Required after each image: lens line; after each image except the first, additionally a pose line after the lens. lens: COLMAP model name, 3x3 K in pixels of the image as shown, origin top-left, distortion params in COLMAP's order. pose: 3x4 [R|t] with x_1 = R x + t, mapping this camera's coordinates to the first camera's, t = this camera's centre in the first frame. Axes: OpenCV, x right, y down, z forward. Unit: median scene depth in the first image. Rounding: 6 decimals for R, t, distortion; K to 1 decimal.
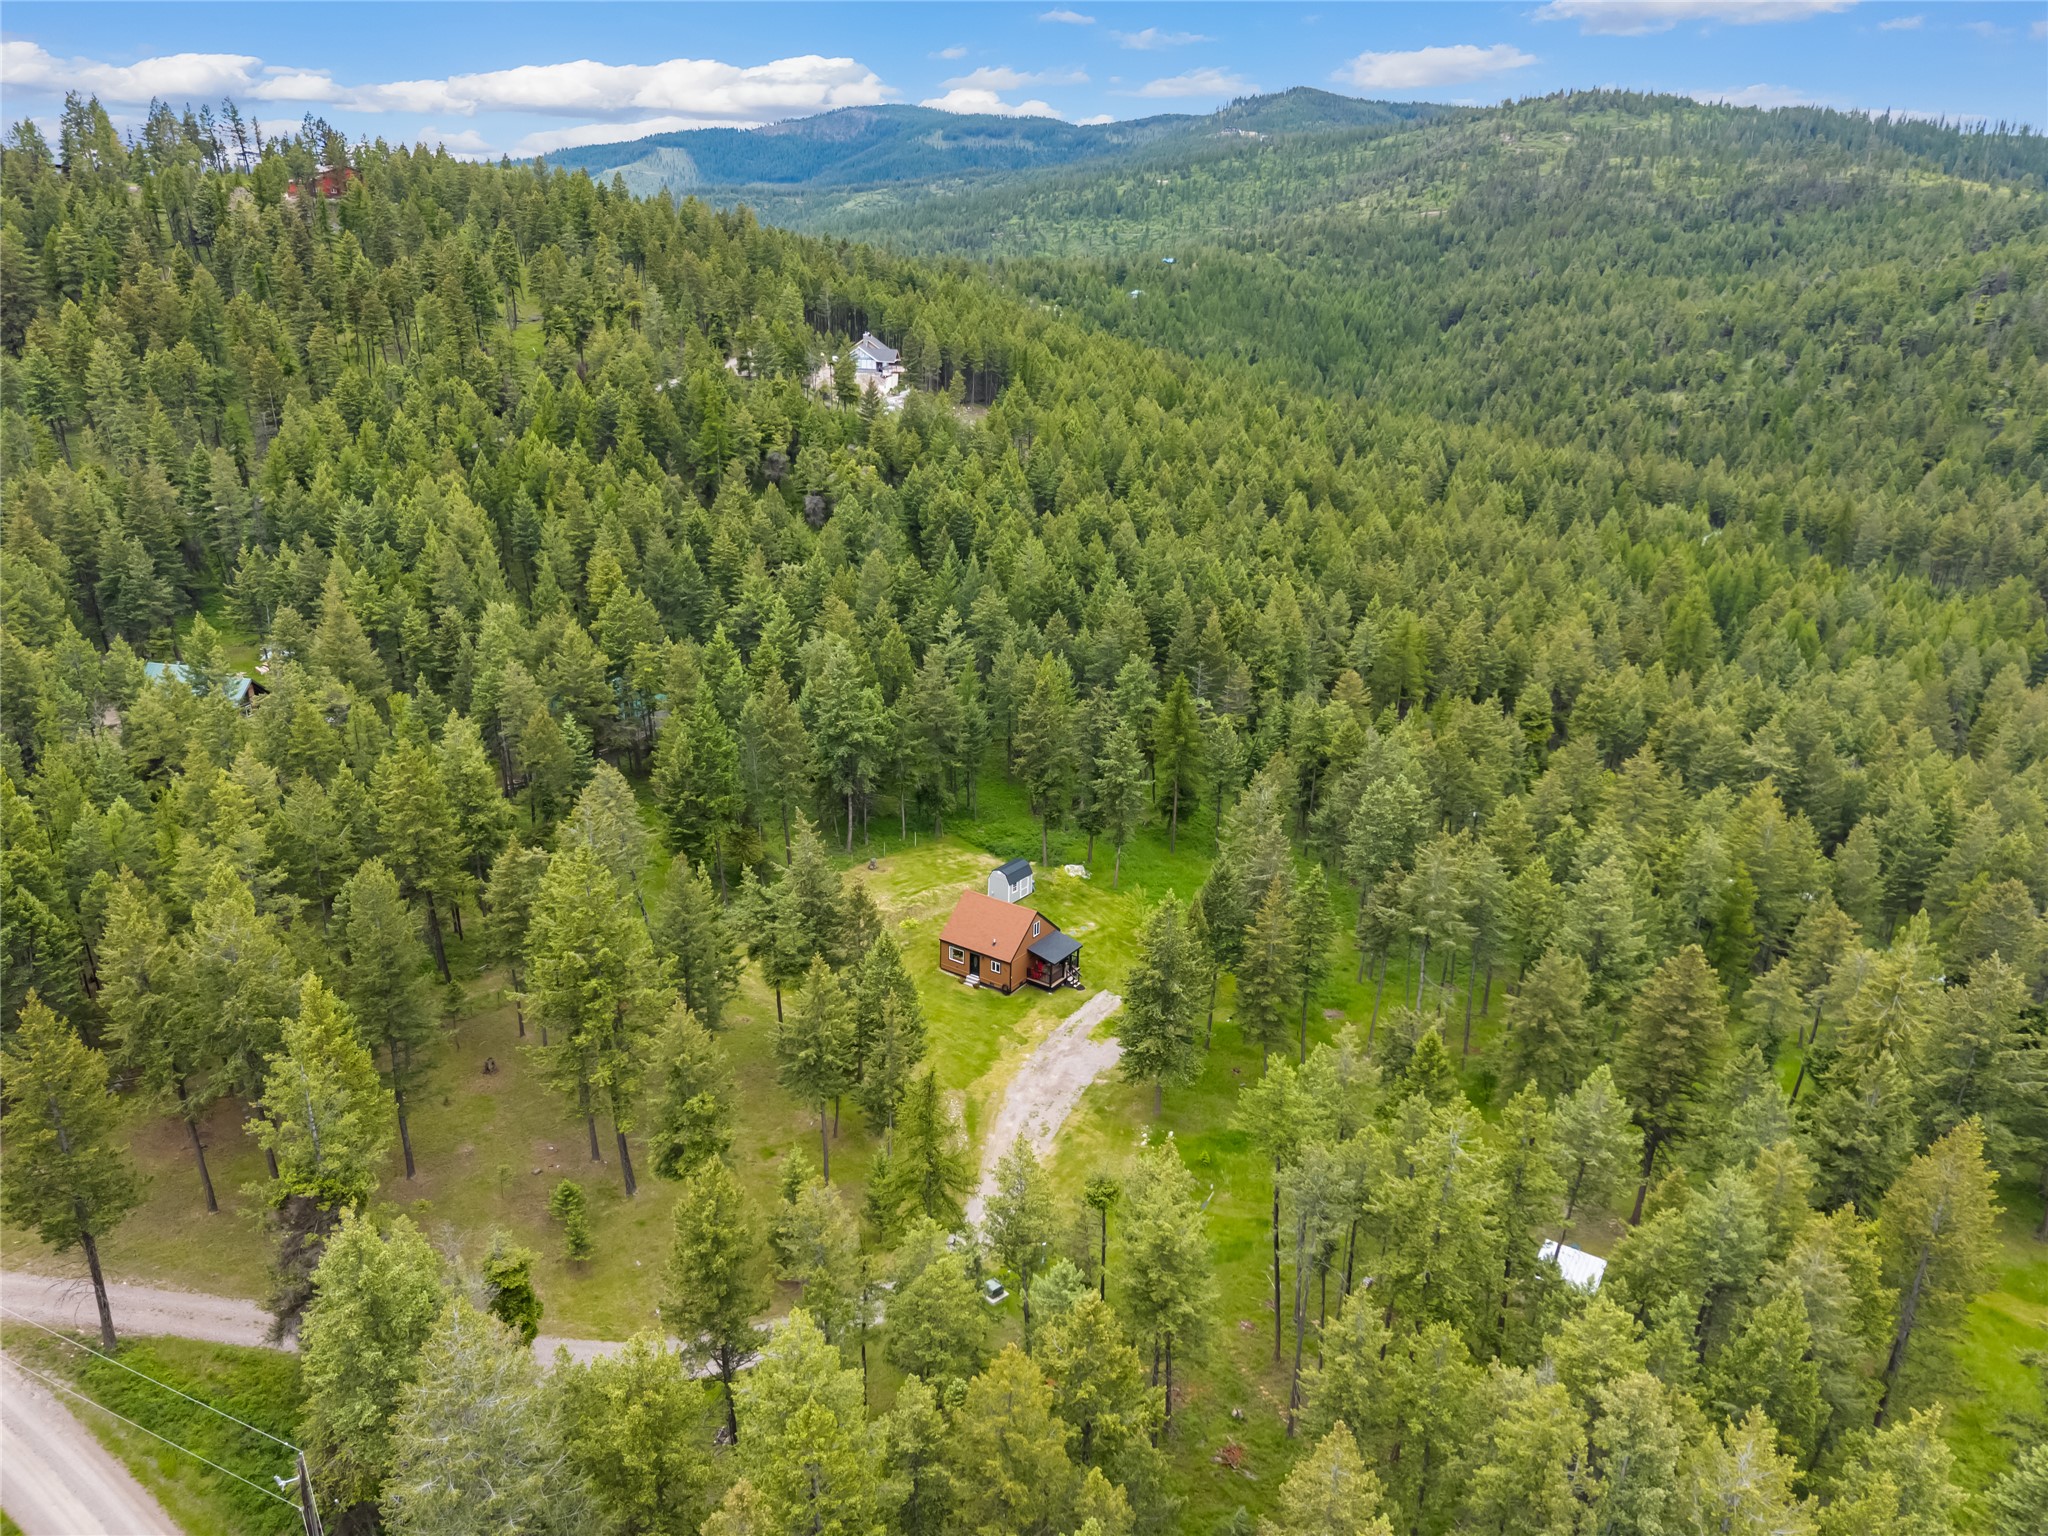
lens RADIAL K [[1401.8, 0, 1024.0], [0, 1401.8, 768.0], [0, 0, 1]] dist [0.022981, 0.001894]
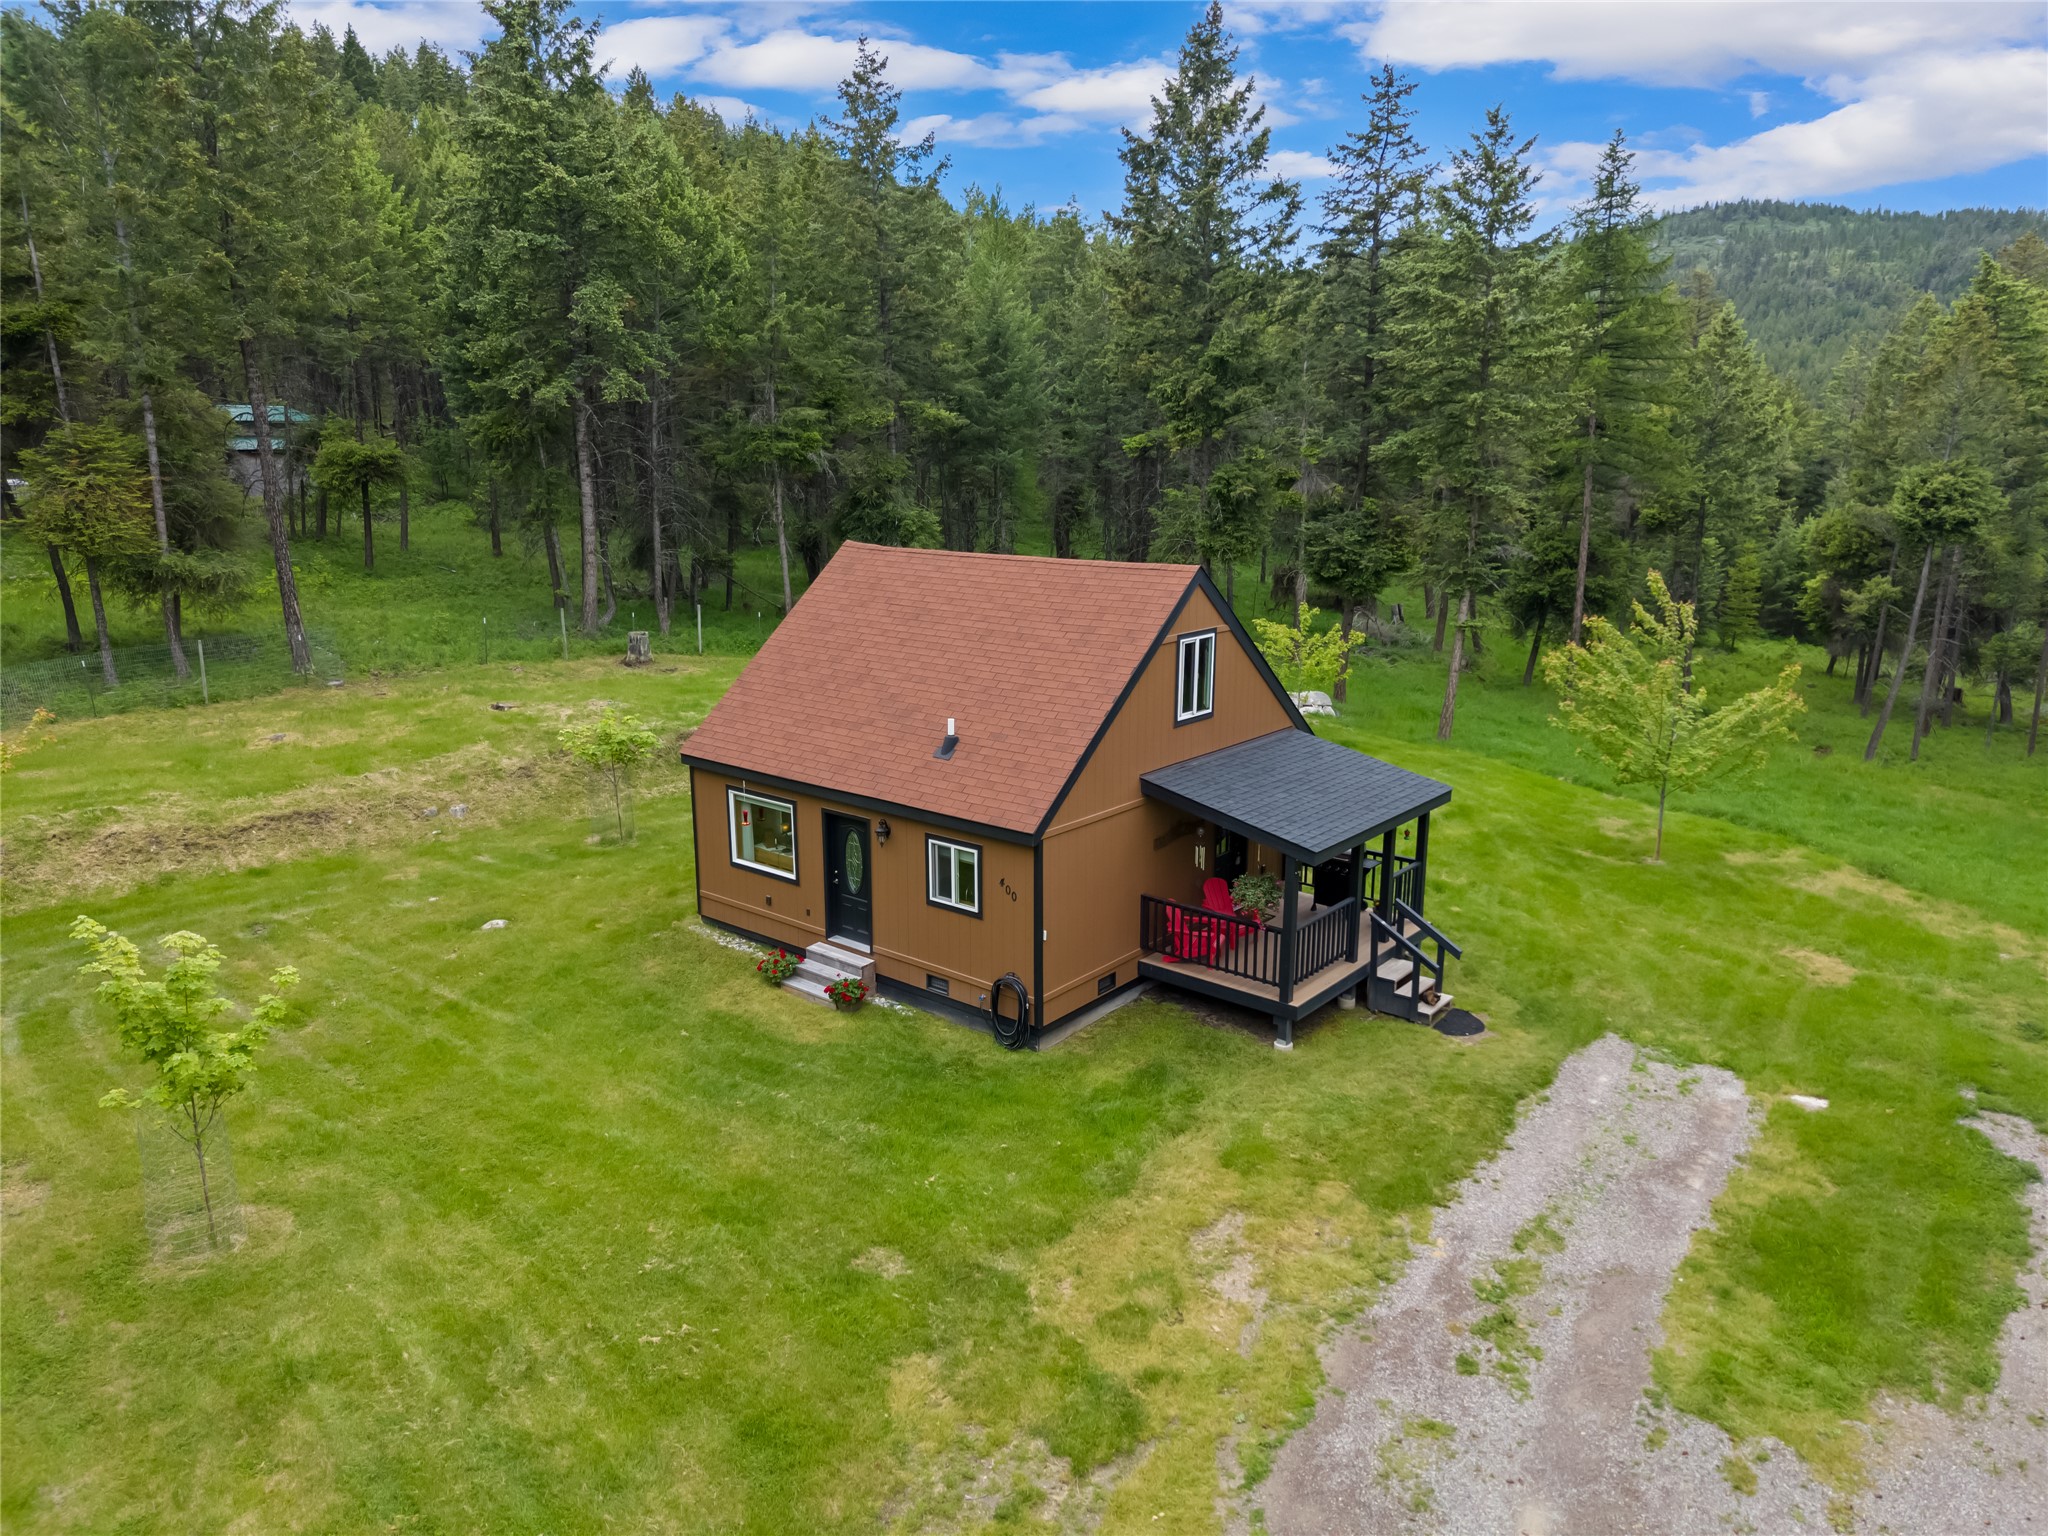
lens RADIAL K [[1367.6, 0, 1024.0], [0, 1367.6, 768.0], [0, 0, 1]] dist [-0.002015, 0.003082]
pose [[0.995712, 0.000883, -0.092507, 0.003109], [-0.010798, 0.994229, -0.106735, 0.144587], [0.091879, 0.107276, 0.989975, 0.827864]]
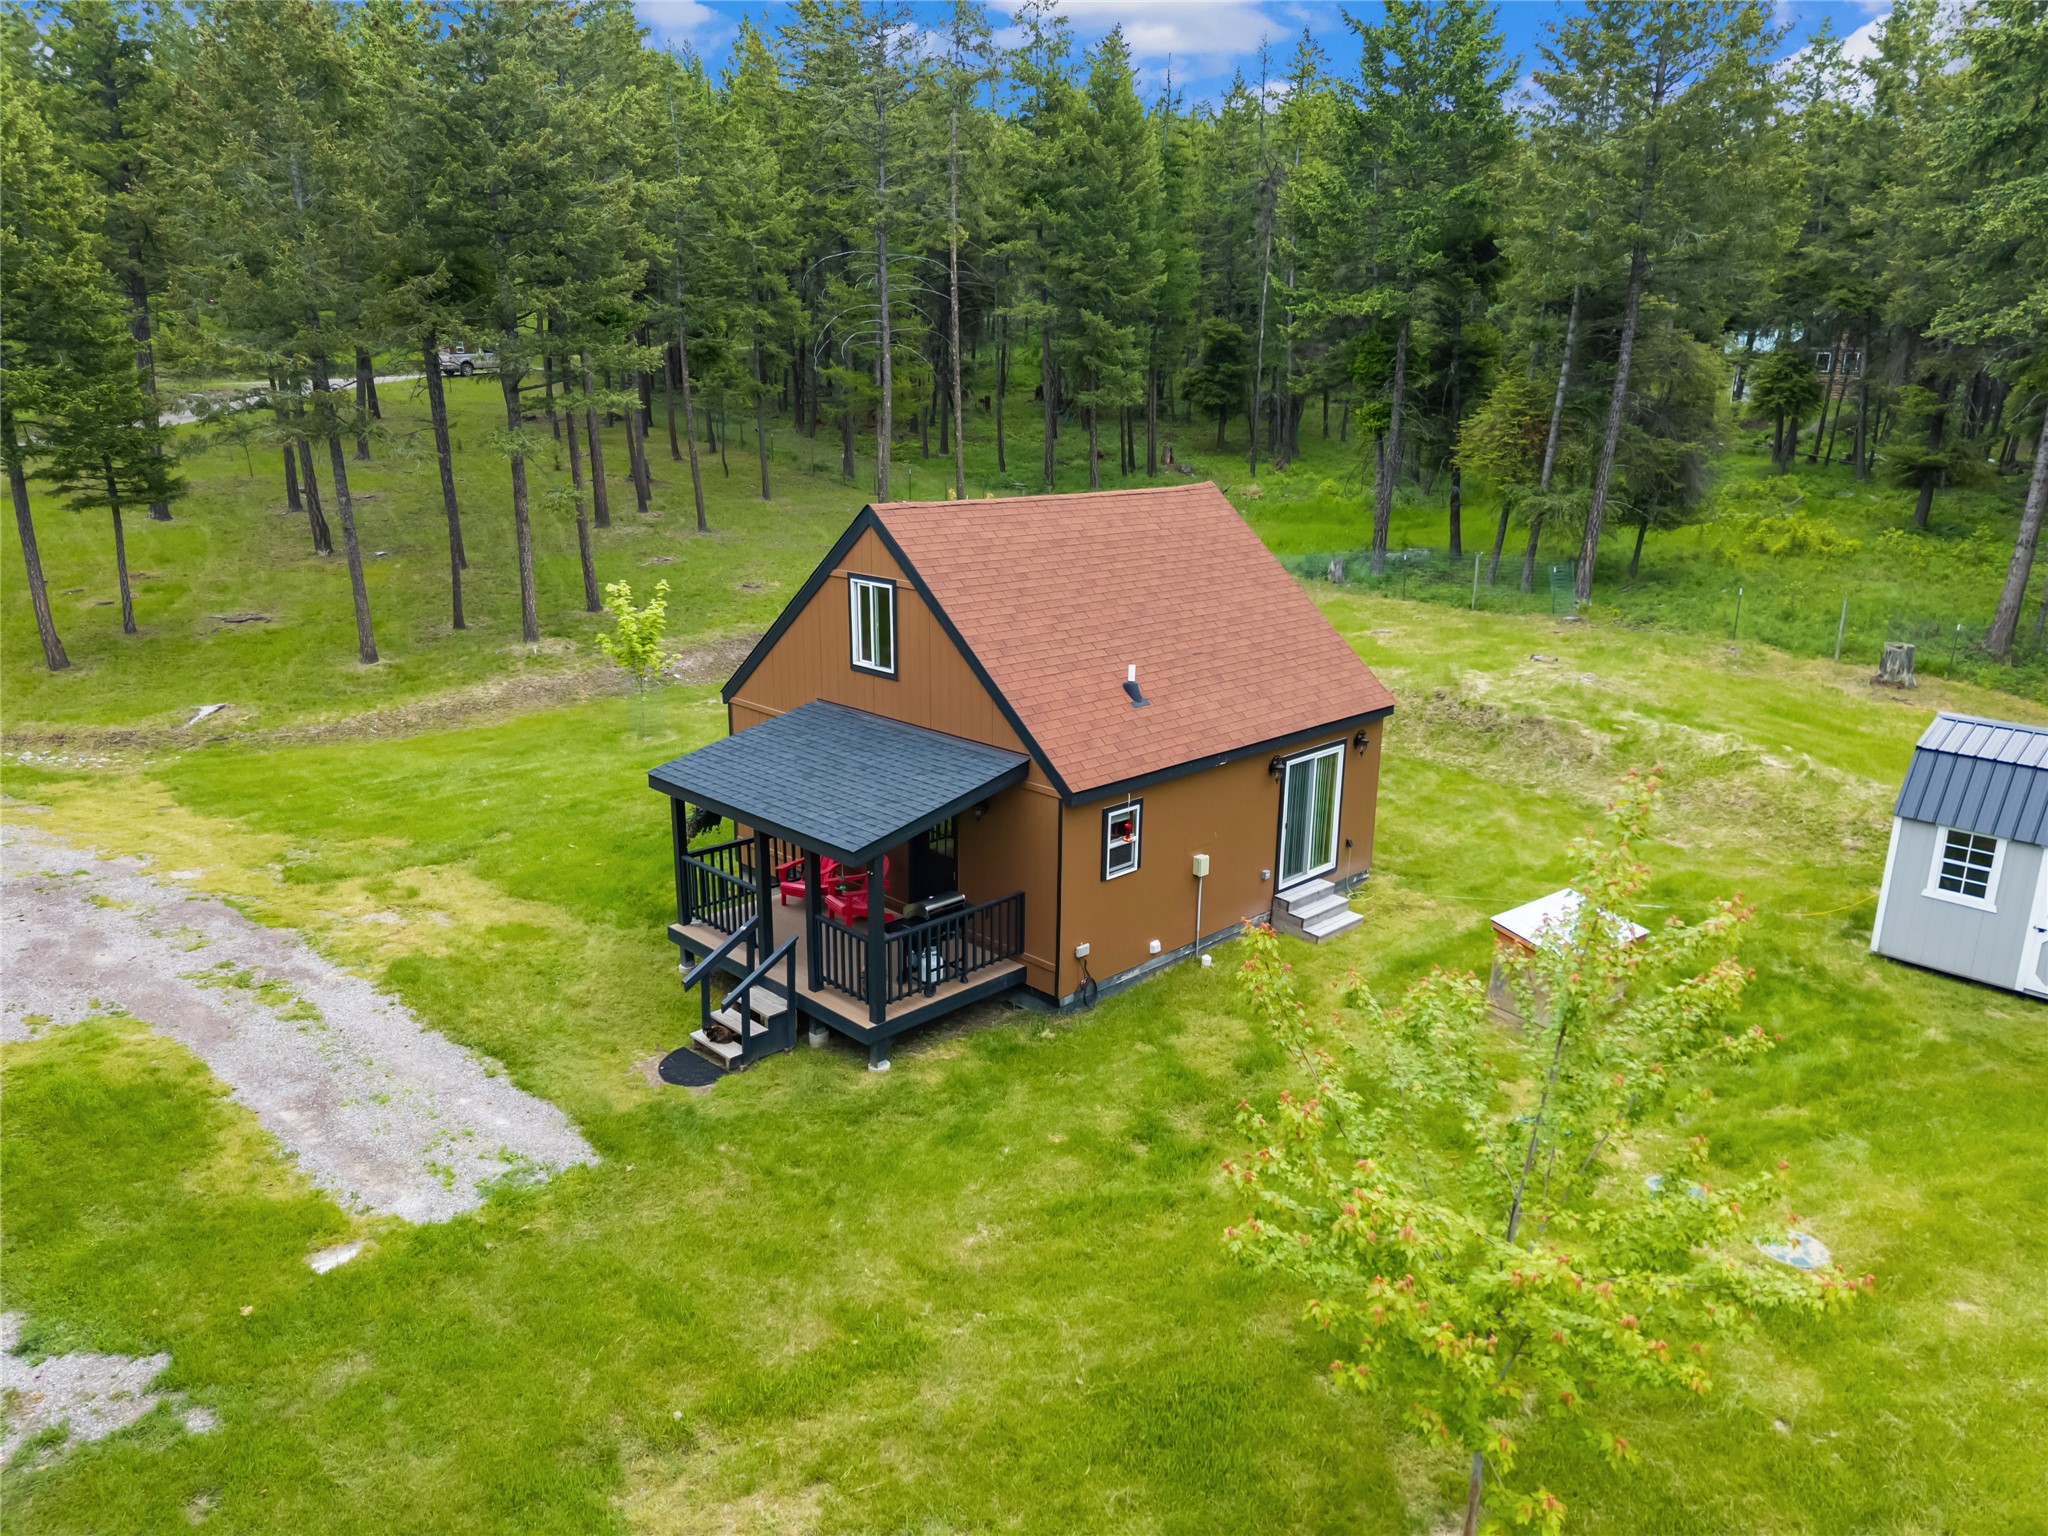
lens RADIAL K [[1401.8, 0, 1024.0], [0, 1401.8, 768.0], [0, 0, 1]] dist [0.022981, 0.001894]
pose [[-0.195800, 0.259471, -0.945694, 0.165543], [-0.325509, 0.892487, 0.312267, 0.071916], [0.925044, 0.368974, -0.090289, 1.038482]]
